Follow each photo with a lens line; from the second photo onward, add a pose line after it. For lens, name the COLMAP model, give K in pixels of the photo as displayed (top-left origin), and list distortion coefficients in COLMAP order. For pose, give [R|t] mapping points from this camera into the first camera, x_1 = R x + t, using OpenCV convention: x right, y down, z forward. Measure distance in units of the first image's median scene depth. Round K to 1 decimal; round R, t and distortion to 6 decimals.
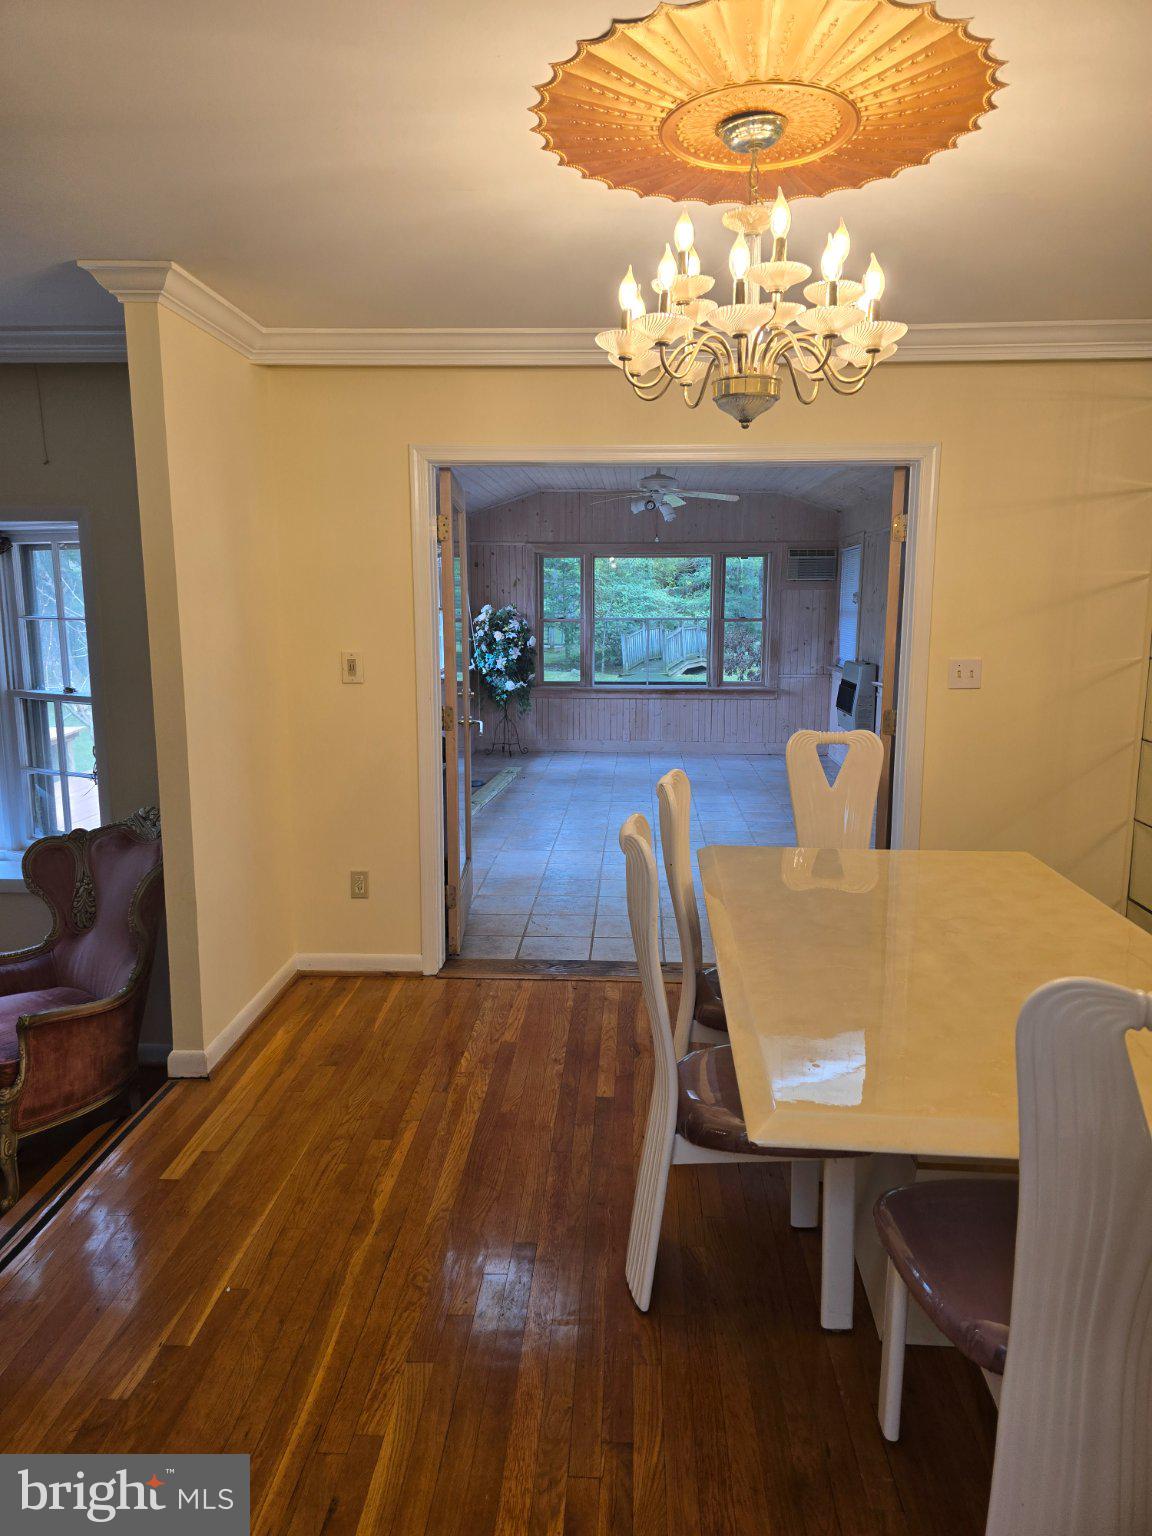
lens RADIAL K [[1044.0, 0, 580.5], [0, 1044.0, 774.4], [0, 0, 1]] dist [0.069316, -0.062299]
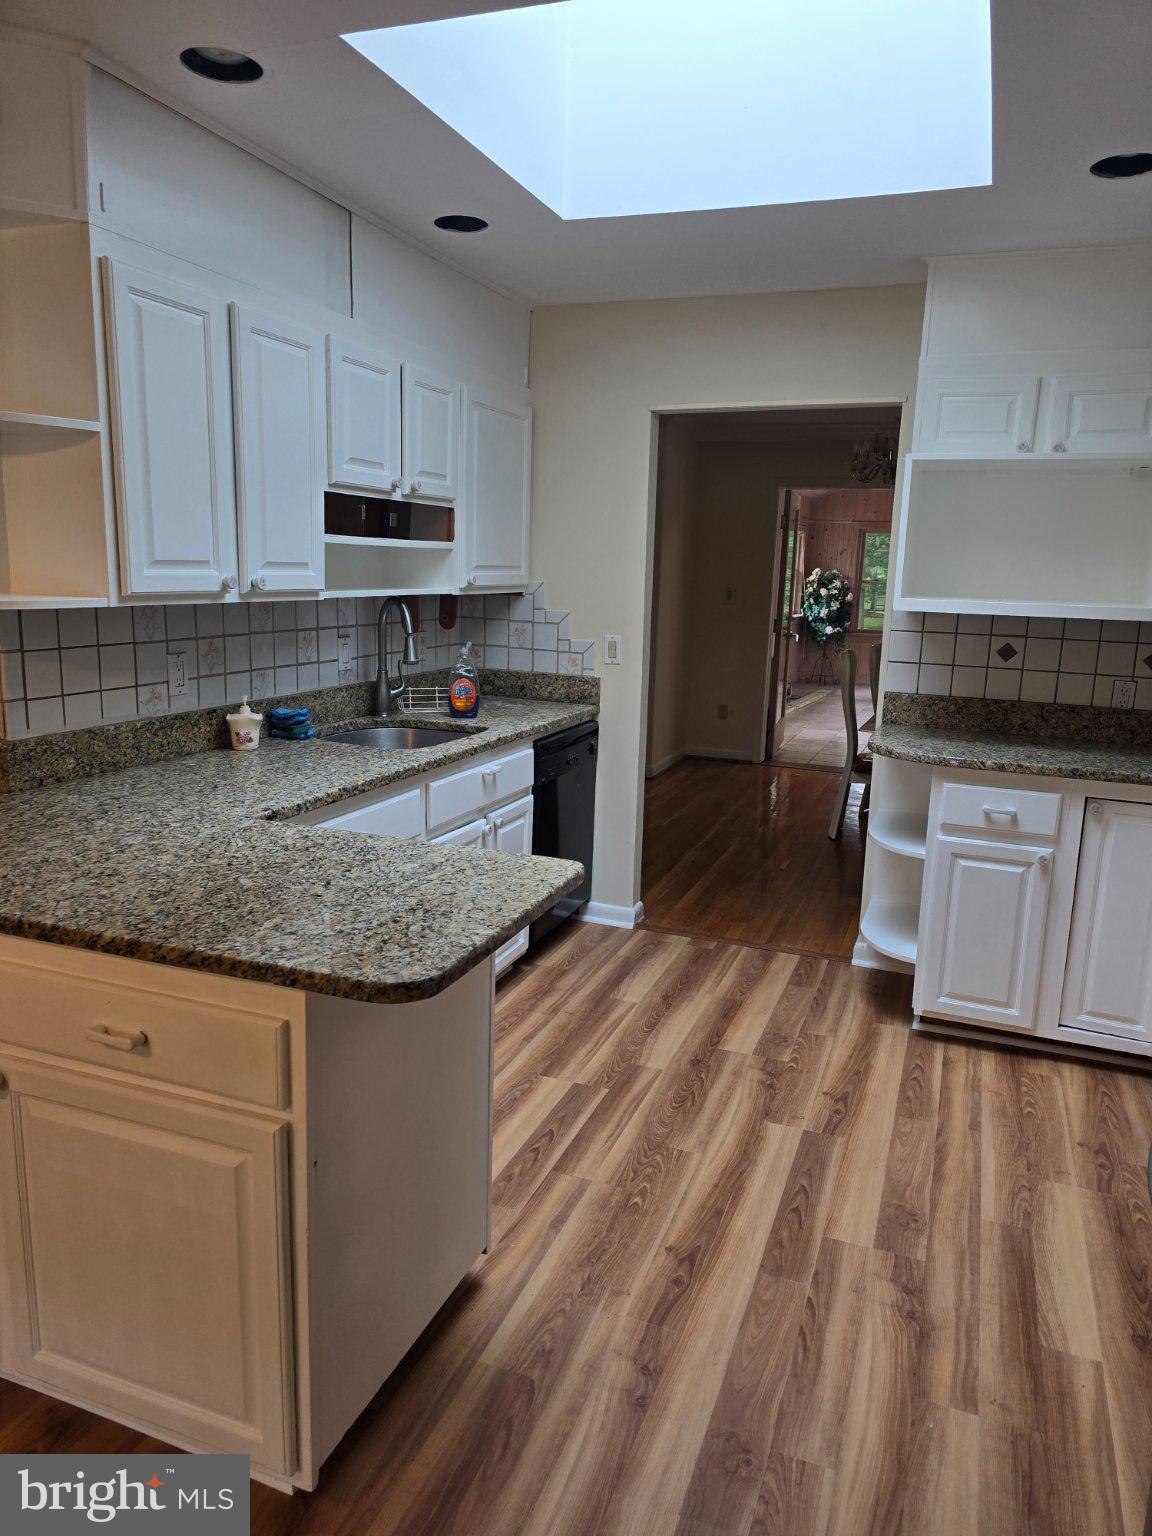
lens RADIAL K [[1044.0, 0, 576.2], [0, 1044.0, 771.0], [0, 0, 1]] dist [0.069316, -0.062299]
pose [[0.947165, 0.088413, -0.308320, 0.053541], [-0.078330, 0.995913, 0.044955, 0.057102], [0.311034, -0.018429, 0.950220, -0.357619]]
